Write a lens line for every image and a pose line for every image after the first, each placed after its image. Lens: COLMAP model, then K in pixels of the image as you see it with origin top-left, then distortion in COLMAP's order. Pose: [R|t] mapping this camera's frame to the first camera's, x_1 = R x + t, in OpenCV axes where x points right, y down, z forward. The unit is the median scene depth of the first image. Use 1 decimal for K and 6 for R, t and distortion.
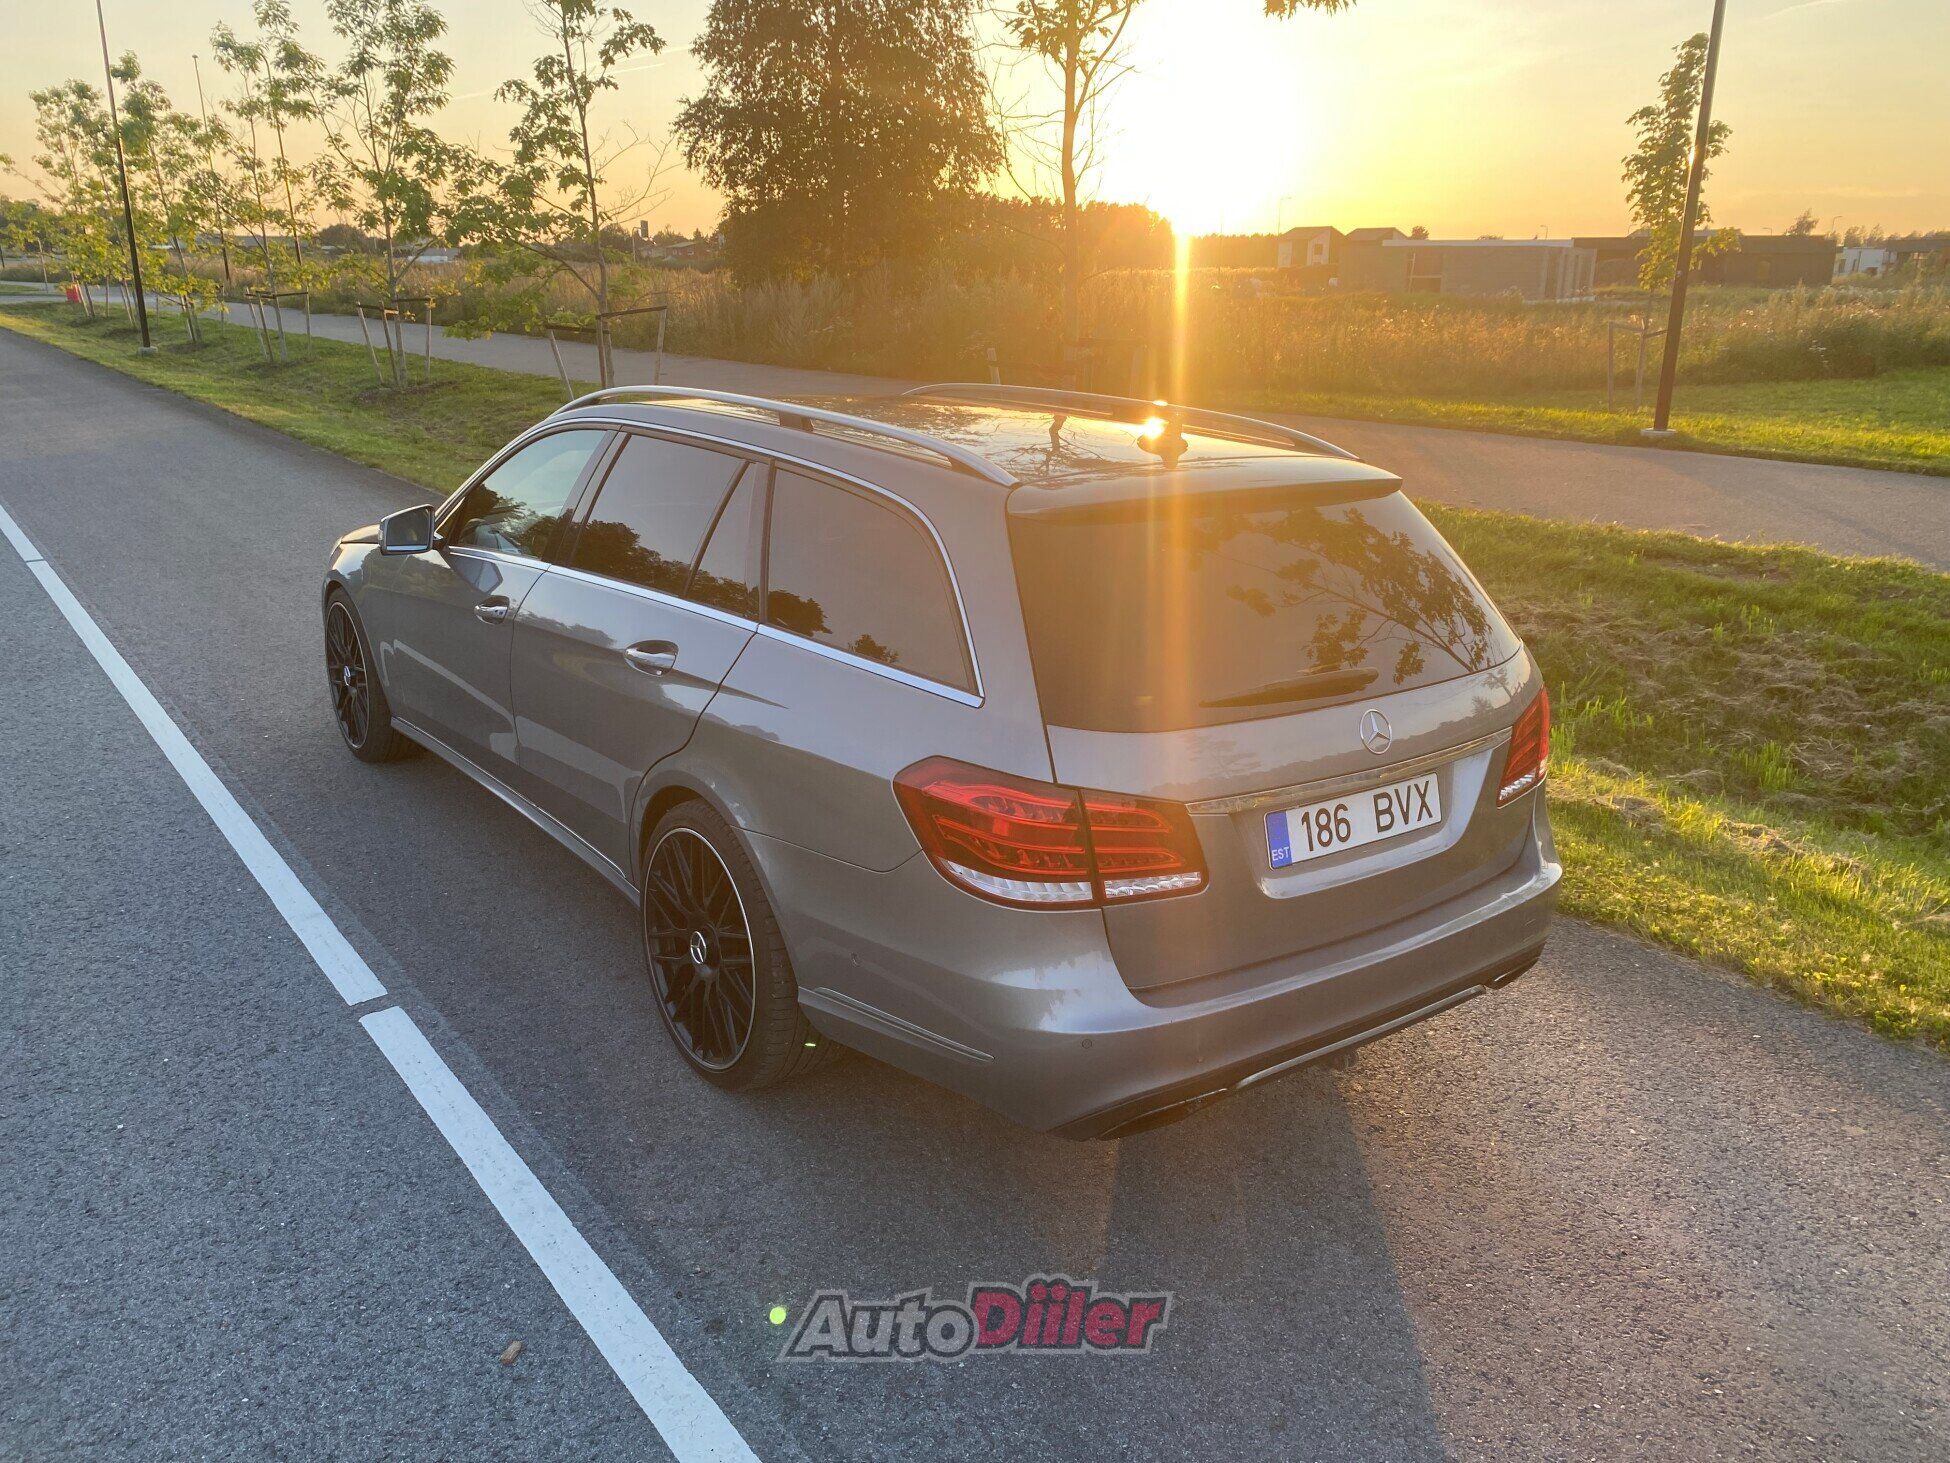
lens RADIAL K [[1501.7, 0, 975.2], [0, 1501.7, 736.5], [0, 0, 1]] dist [0.014266, -0.011052]
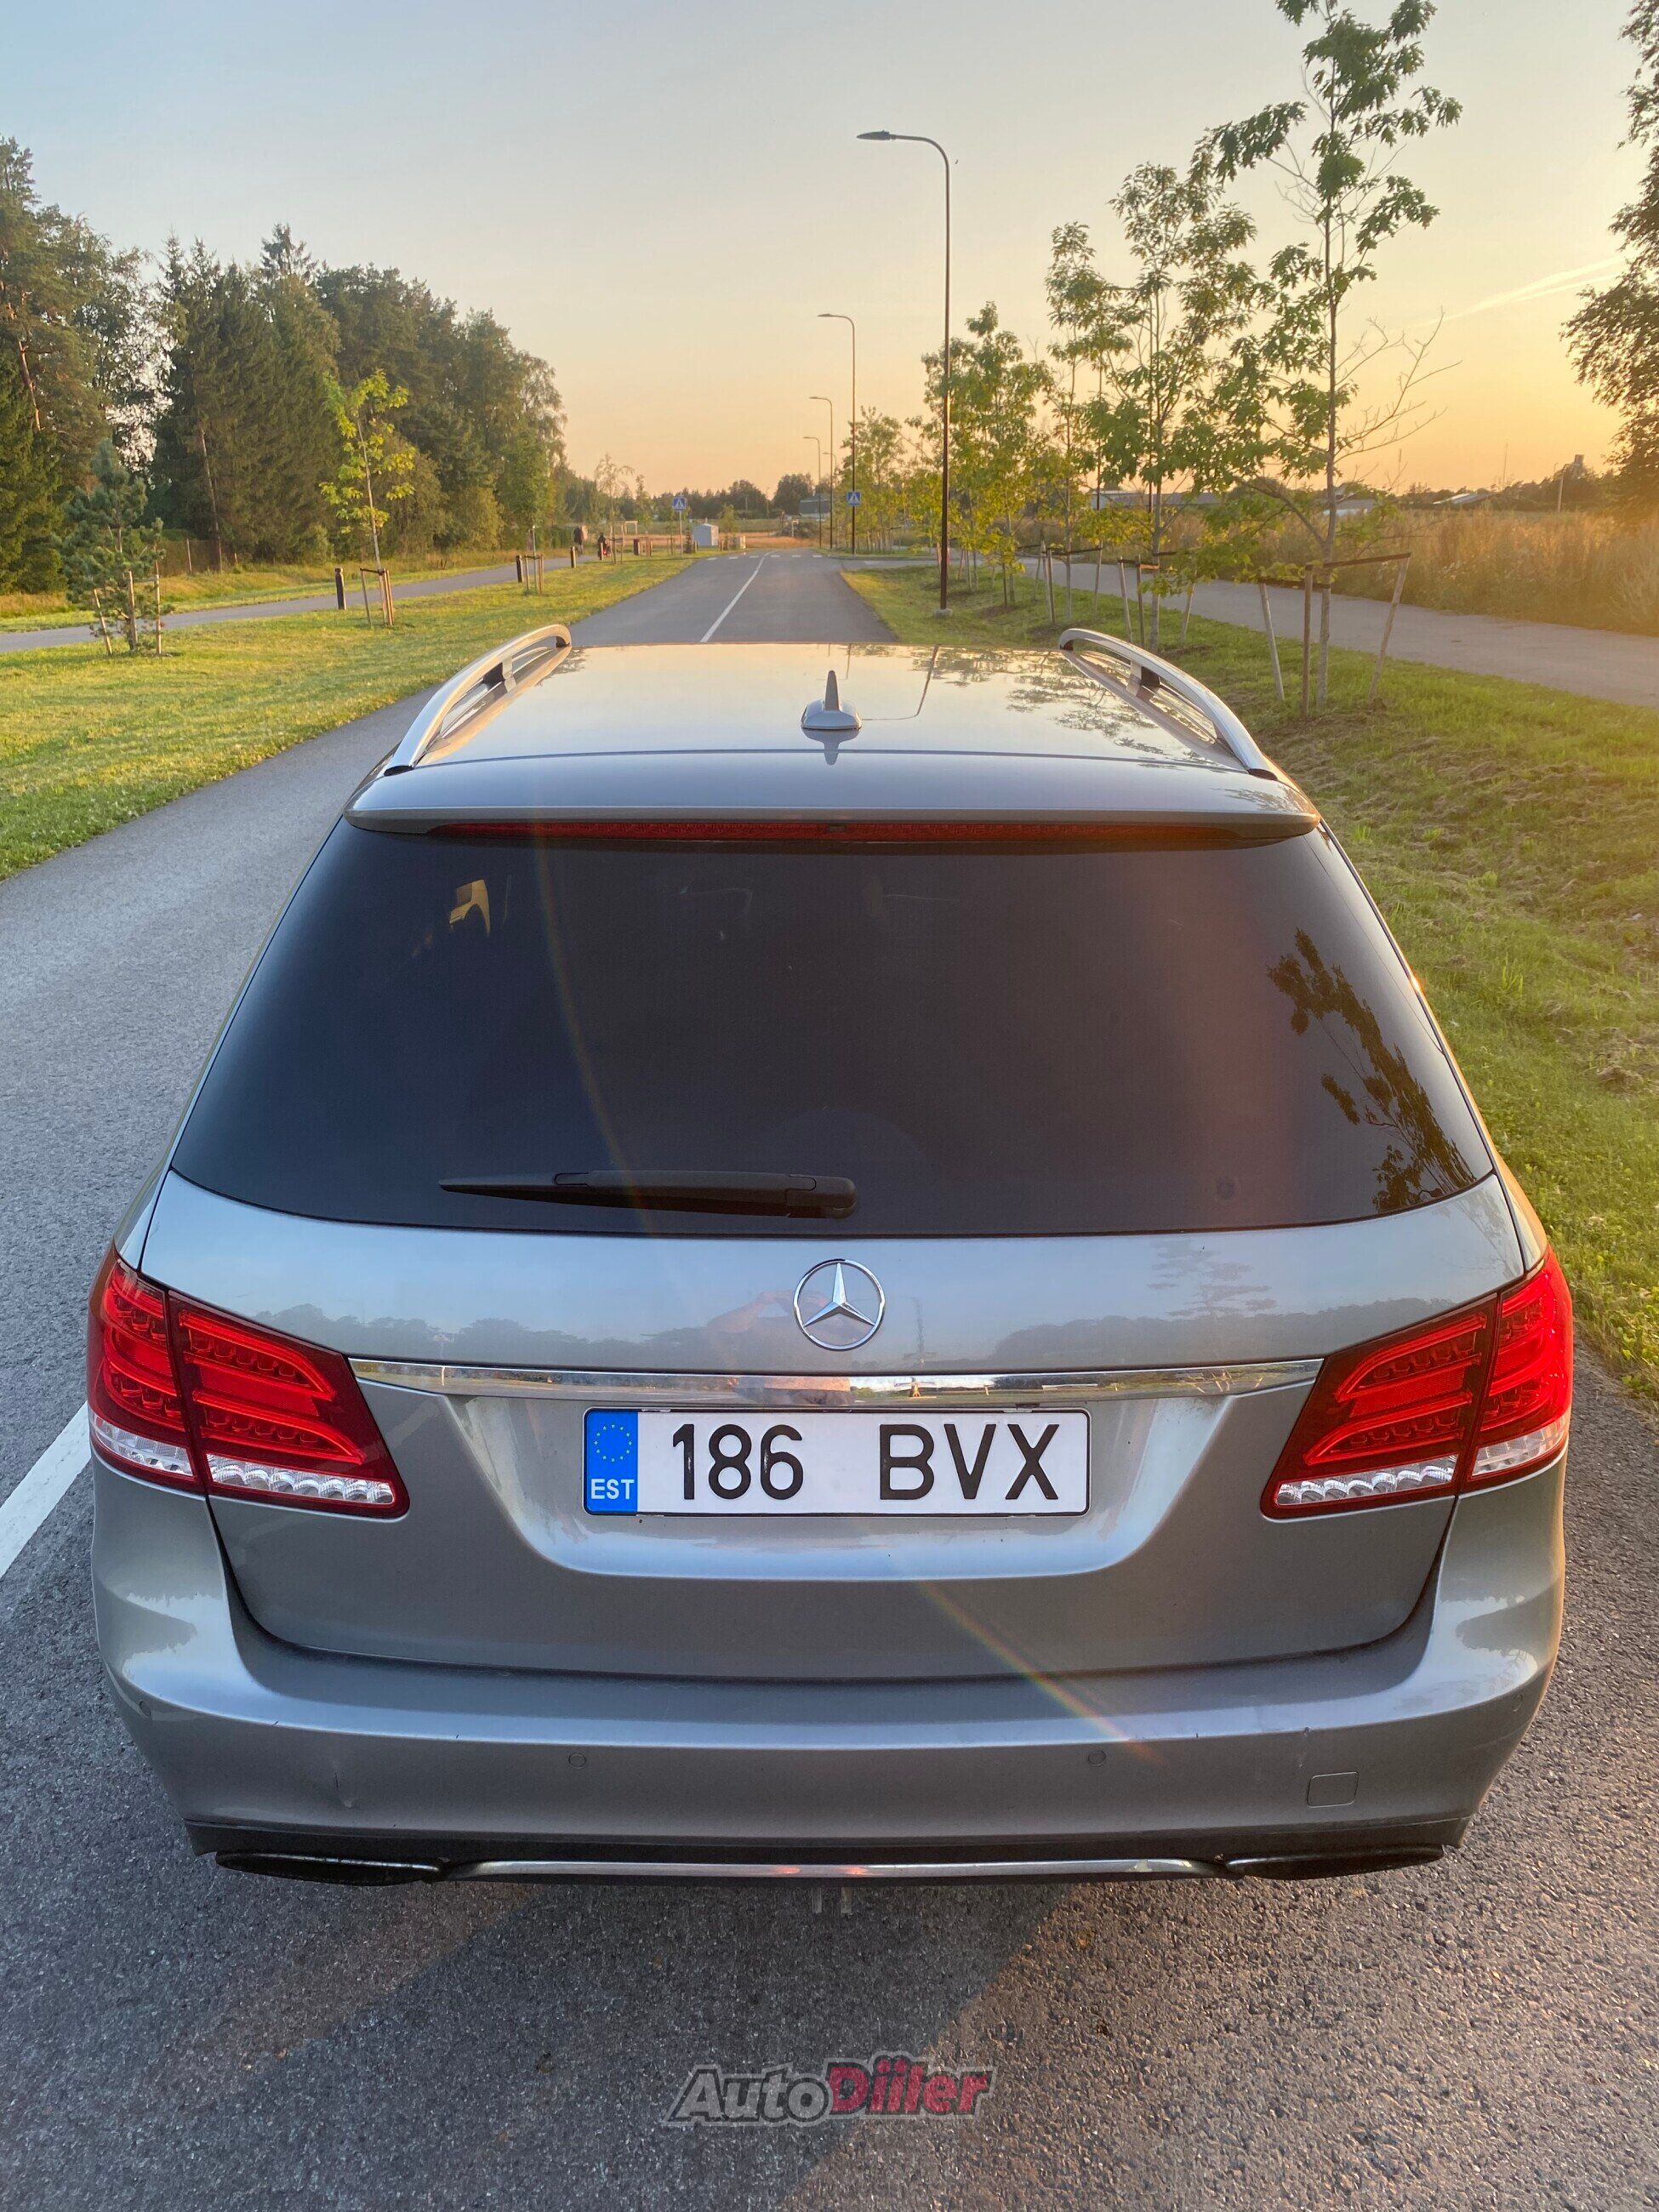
lens RADIAL K [[1703.5, 0, 819.4], [0, 1703.5, 1100.4], [0, 0, 1]] dist [0.014266, -0.011052]
pose [[0.811751, 0.163427, -0.560671, 0.076299], [-0.149519, 0.986207, 0.070988, -0.014744], [0.564539, 0.026206, 0.824990, 0.070499]]
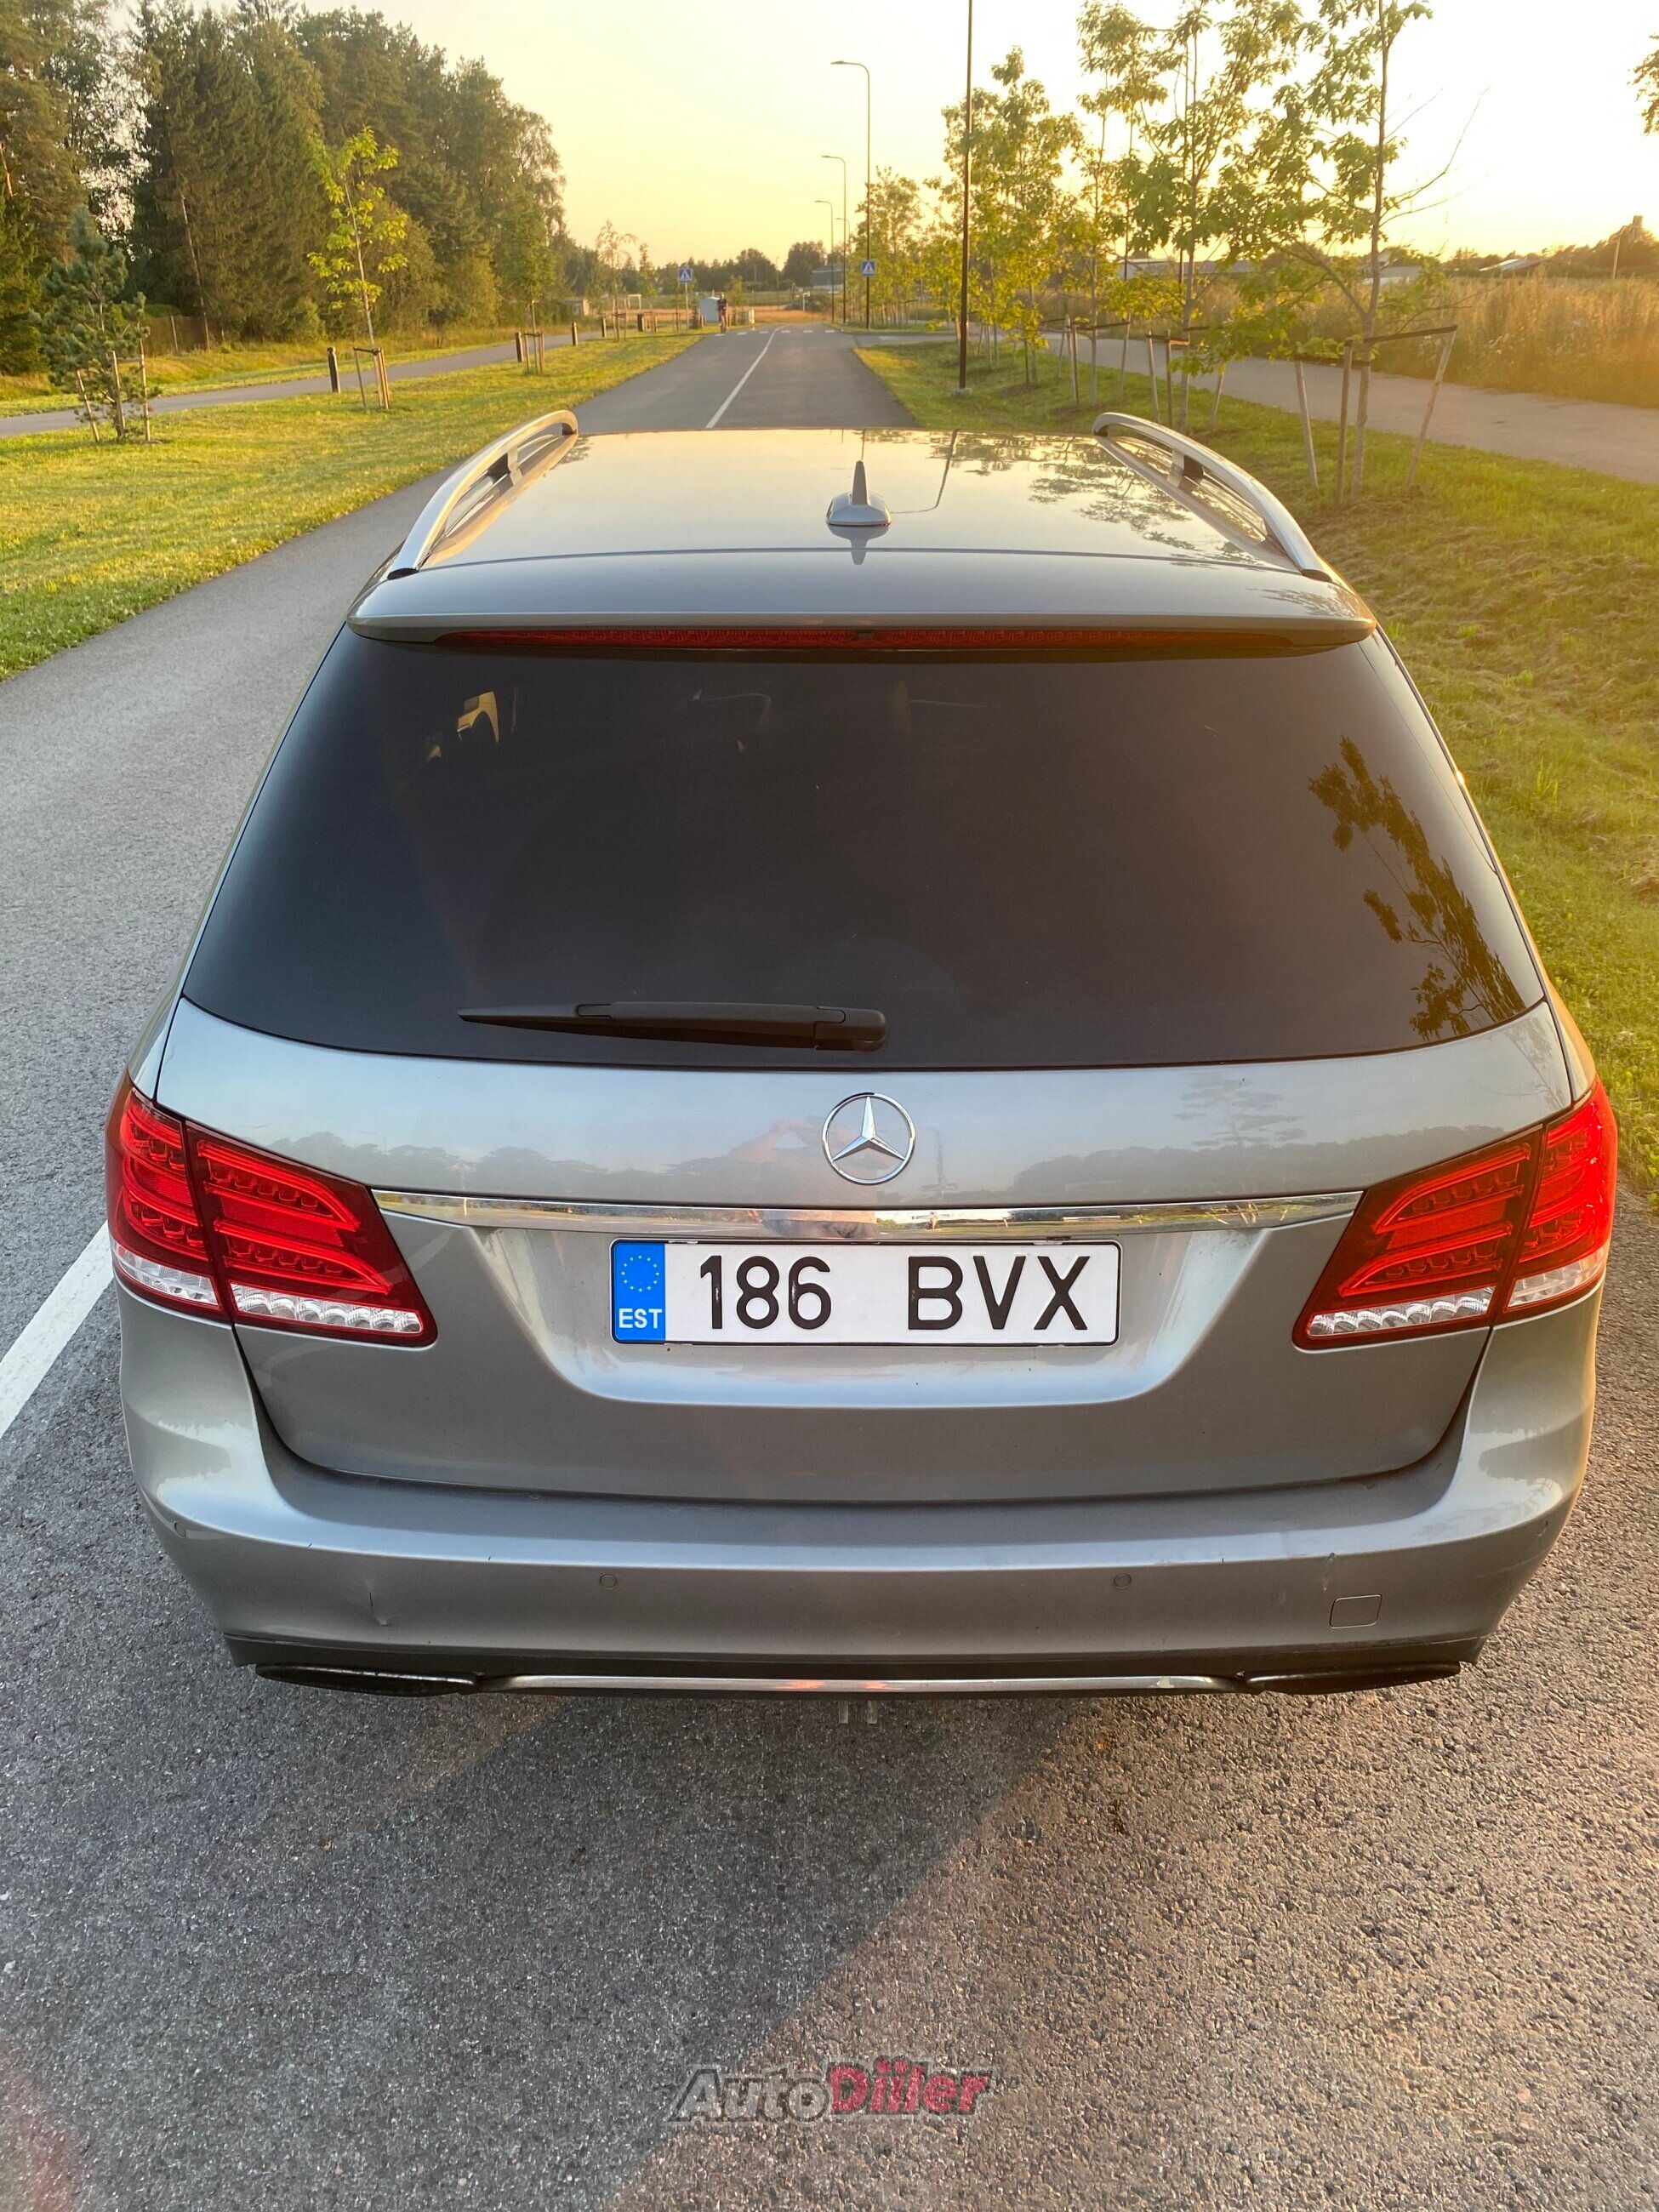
lens RADIAL K [[1703.5, 0, 815.3], [0, 1703.5, 1106.8], [0, 0, 1]] dist [0.014266, -0.011052]
pose [[0.806444, 0.228179, -0.545511, 0.074287], [-0.148133, 0.971088, 0.187204, -0.015347], [0.572455, -0.070161, 0.816929, 0.071944]]
